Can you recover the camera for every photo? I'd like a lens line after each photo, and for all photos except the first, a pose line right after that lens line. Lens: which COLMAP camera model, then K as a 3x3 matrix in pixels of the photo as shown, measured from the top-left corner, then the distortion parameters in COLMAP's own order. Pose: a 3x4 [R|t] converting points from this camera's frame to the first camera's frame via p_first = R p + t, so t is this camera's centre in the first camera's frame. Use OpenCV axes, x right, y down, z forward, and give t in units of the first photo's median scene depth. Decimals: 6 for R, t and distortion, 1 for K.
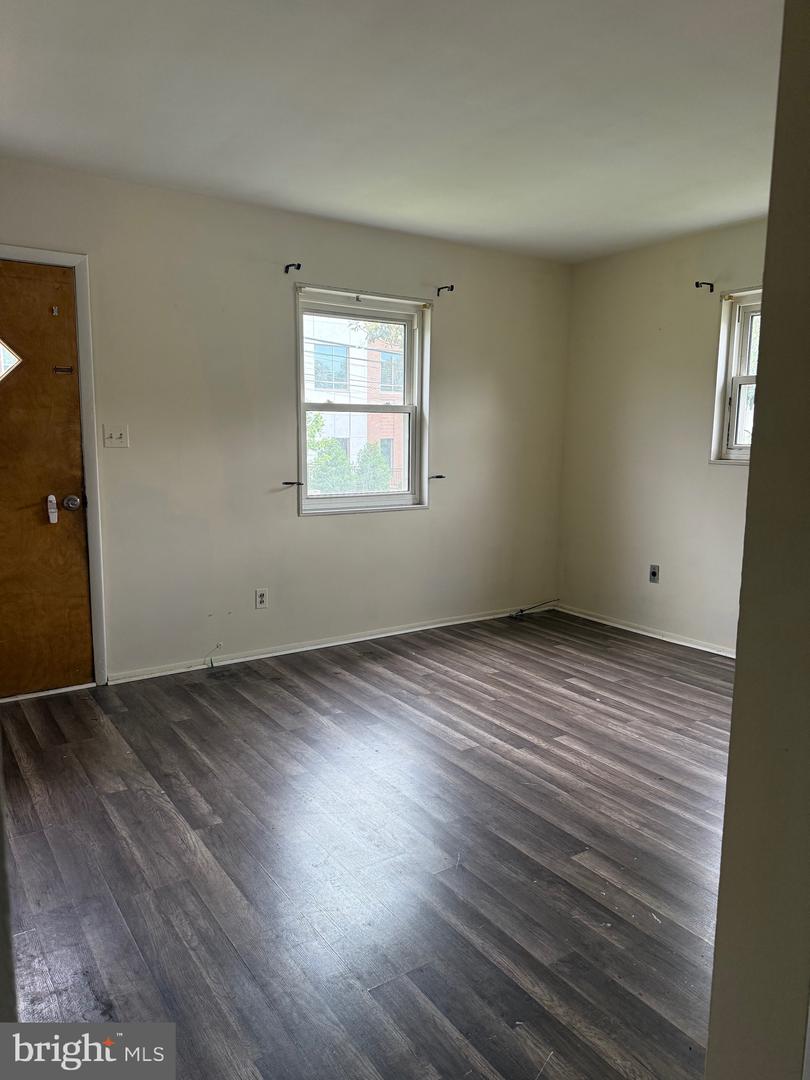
lens RADIAL K [[756.6, 0, 398.1], [0, 756.6, 530.7], [0, 0, 1]] dist [0.056093, -0.035615]
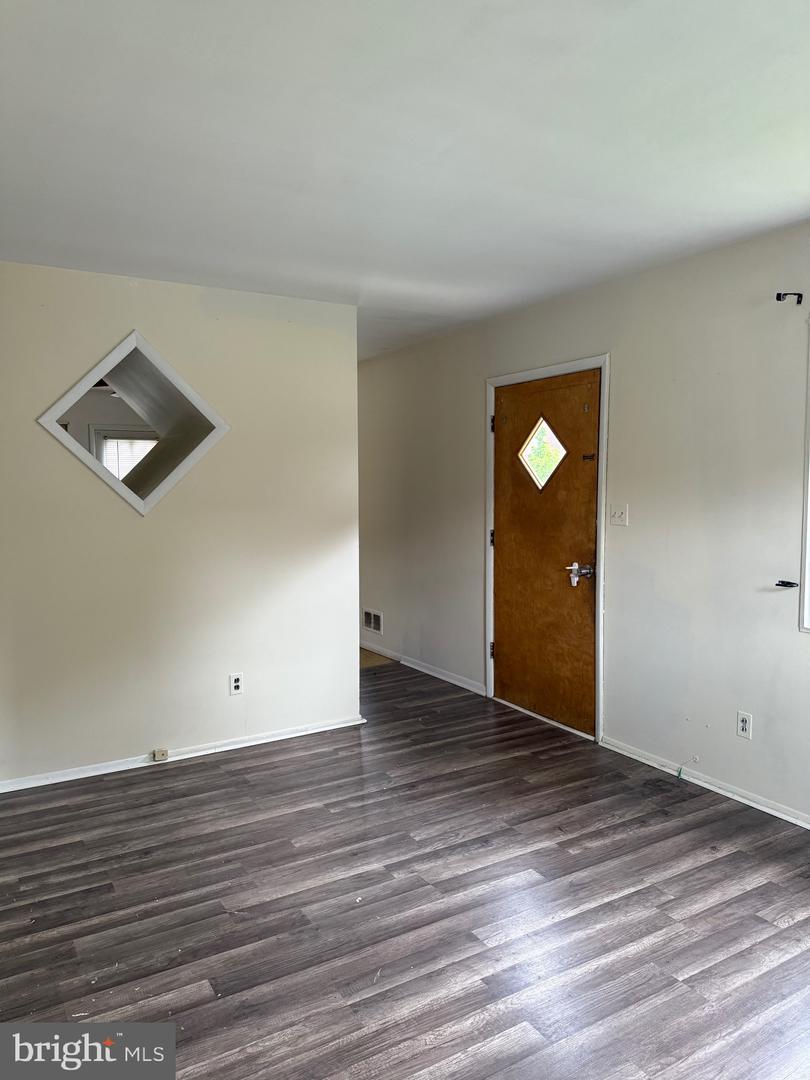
lens RADIAL K [[756.6, 0, 403.5], [0, 756.6, 533.9], [0, 0, 1]] dist [0.056093, -0.035615]
pose [[-0.043722, 0.067182, -0.996782, 0.714296], [-0.126561, 0.989325, 0.072231, -0.139686], [0.990995, 0.129312, -0.034753, 0.759974]]
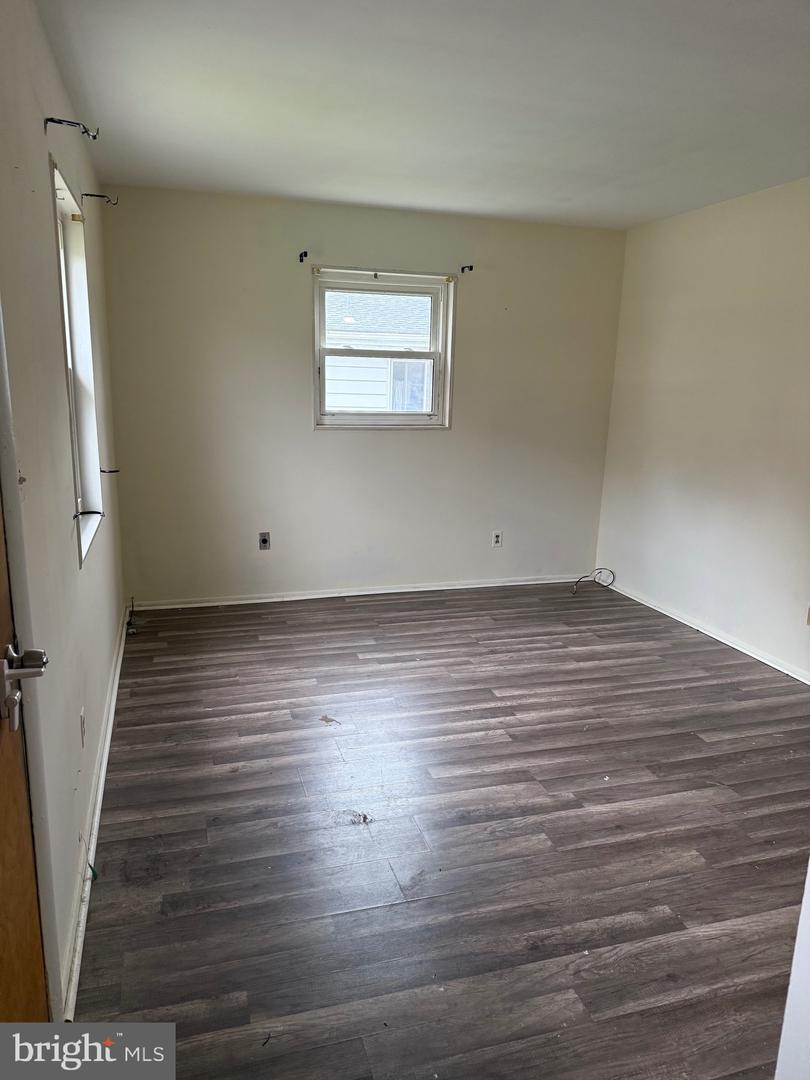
lens RADIAL K [[756.6, 0, 395.5], [0, 756.6, 543.2], [0, 0, 1]] dist [0.056093, -0.035615]
pose [[0.288685, -0.222139, 0.931298, -0.722542], [0.105121, 0.974185, 0.199783, -0.161201], [-0.951636, 0.040225, 0.304584, 0.694713]]
